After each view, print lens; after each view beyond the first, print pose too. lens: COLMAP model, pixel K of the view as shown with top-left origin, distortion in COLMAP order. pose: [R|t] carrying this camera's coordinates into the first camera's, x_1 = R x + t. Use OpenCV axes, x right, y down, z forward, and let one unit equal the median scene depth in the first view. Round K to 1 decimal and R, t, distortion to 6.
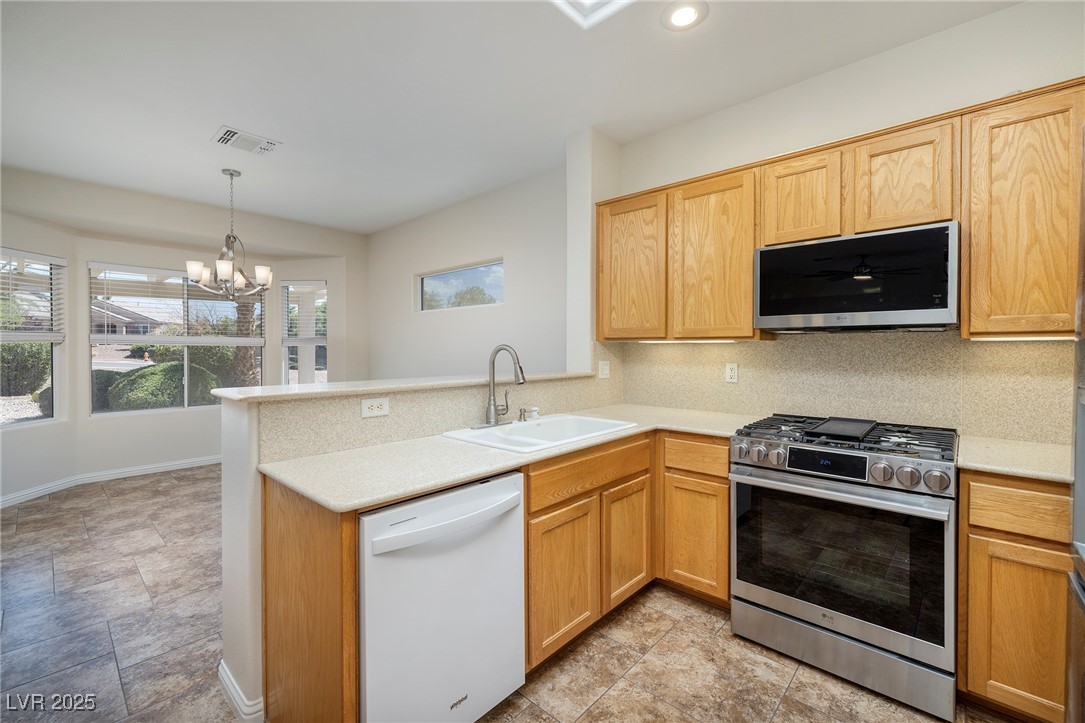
lens RADIAL K [[456.0, 0, 546.0], [0, 456.0, 350.5], [0, 0, 1]] dist [0.000861, -0.000412]
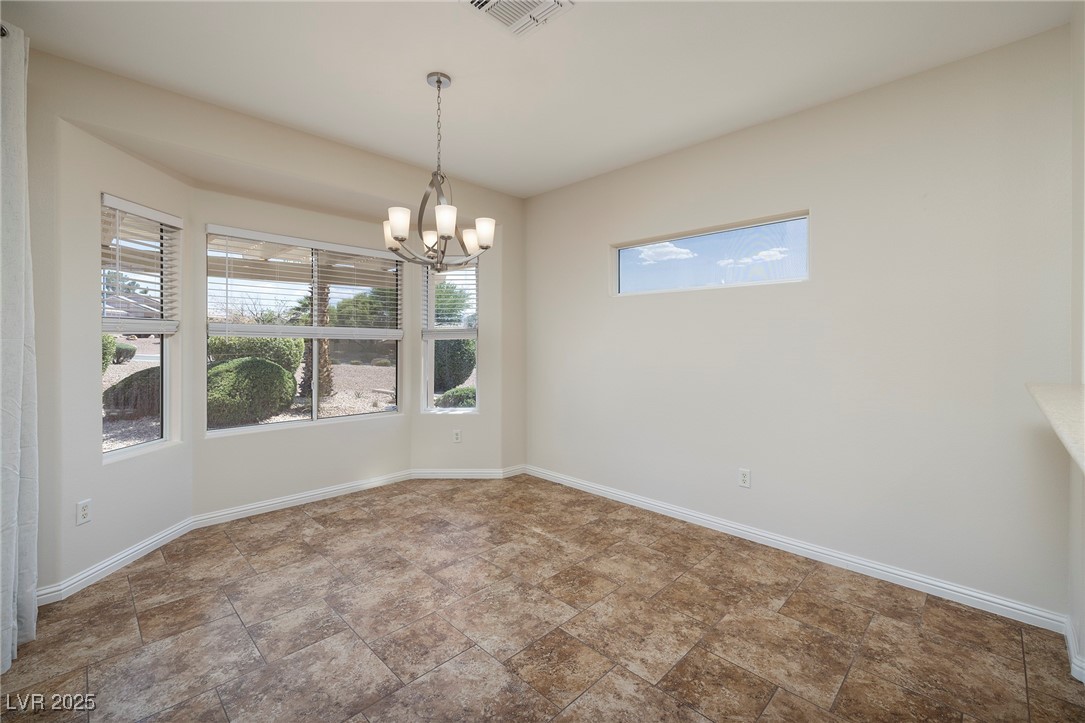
lens RADIAL K [[457.1, 0, 539.5], [0, 457.1, 341.8], [0, 0, 1]] dist [0.003310, 0.000385]
pose [[0.998937, 0.003728, -0.045941, -0.479266], [-0.004087, 0.999962, -0.007717, -0.001030], [0.045910, 0.007897, 0.998914, 0.320647]]
